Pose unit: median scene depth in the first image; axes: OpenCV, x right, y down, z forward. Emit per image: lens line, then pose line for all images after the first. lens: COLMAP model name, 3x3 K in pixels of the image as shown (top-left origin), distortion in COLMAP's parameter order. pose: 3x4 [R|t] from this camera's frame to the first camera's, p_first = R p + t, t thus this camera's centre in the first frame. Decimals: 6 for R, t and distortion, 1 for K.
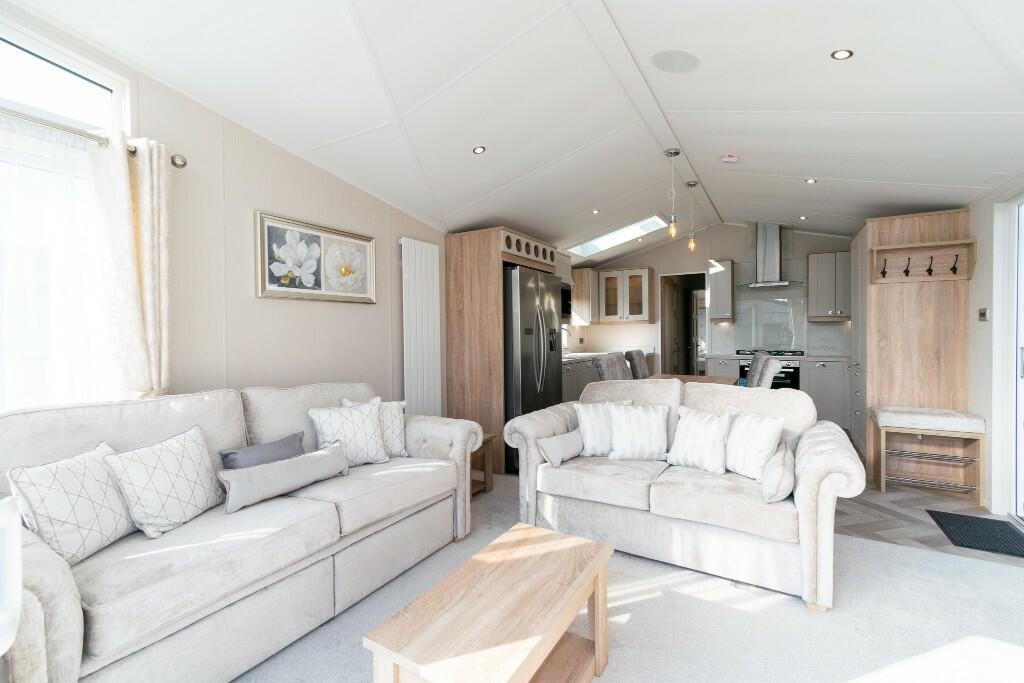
lens RADIAL K [[450.8, 0, 512.7], [0, 450.8, 338.6], [0, 0, 1]] dist [0.001517, -0.000103]
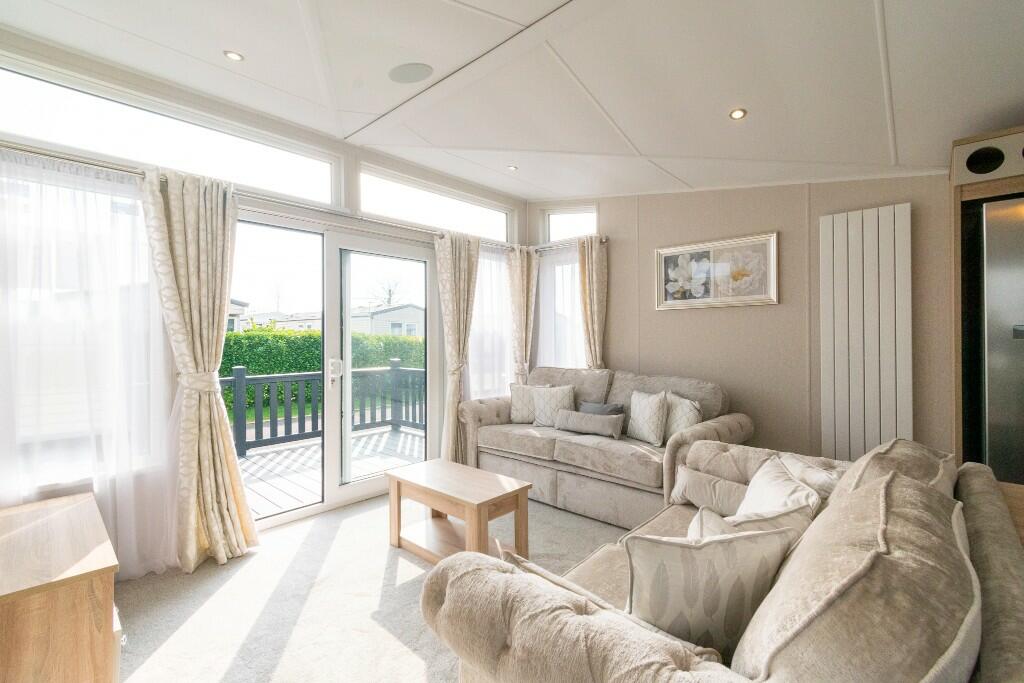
lens RADIAL K [[450.8, 0, 511.5], [0, 450.8, 337.7], [0, 0, 1]] dist [0.001517, -0.000103]
pose [[-0.210238, 0.013067, -0.977563, 0.399625], [-0.006158, 0.999873, 0.014690, -0.009973], [0.977631, 0.009108, -0.210131, 0.374085]]
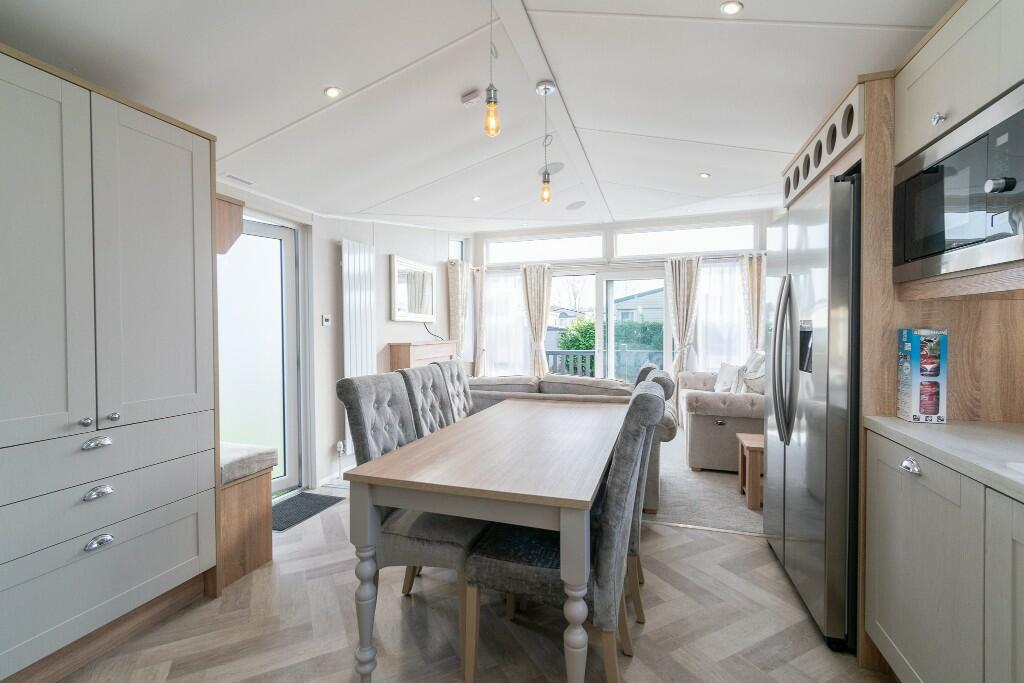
lens RADIAL K [[450.8, 0, 512.4], [0, 450.8, 340.6], [0, 0, 1]] dist [0.001517, -0.000103]
pose [[-0.976958, 0.021507, -0.212347, 0.323311], [0.013213, 0.999096, 0.040402, -0.017639], [0.213024, 0.036666, -0.976359, 1.009159]]
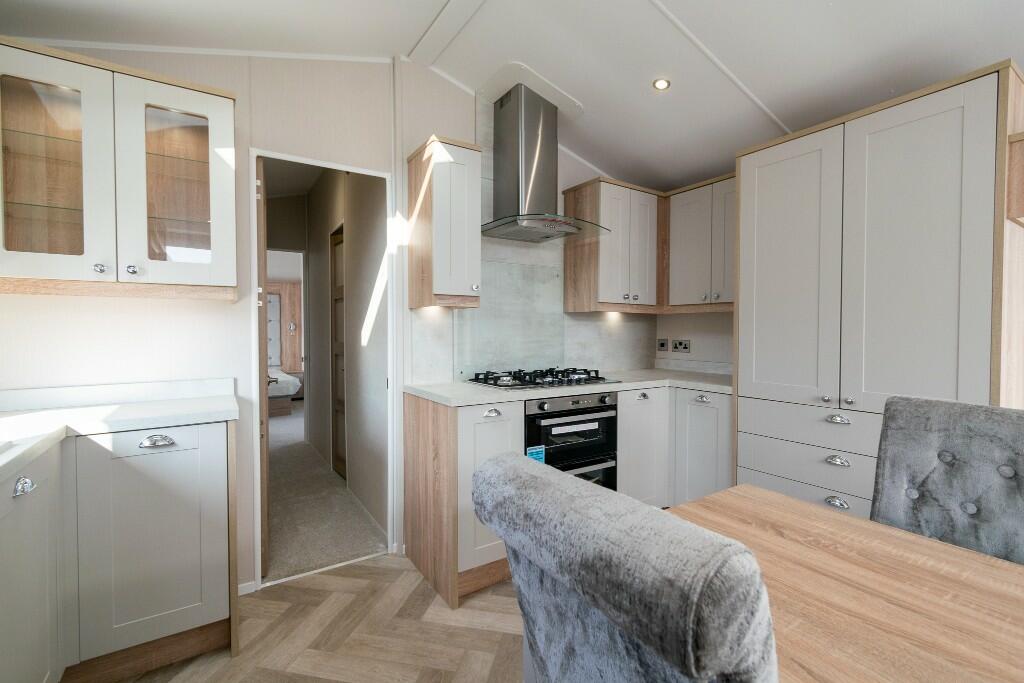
lens RADIAL K [[450.8, 0, 505.7], [0, 450.8, 337.3], [0, 0, 1]] dist [0.001517, -0.000103]
pose [[0.440568, -0.004240, 0.897709, 0.130815], [0.005696, 0.999982, 0.001927, -0.009184], [-0.897701, 0.004265, 0.440585, 0.777934]]
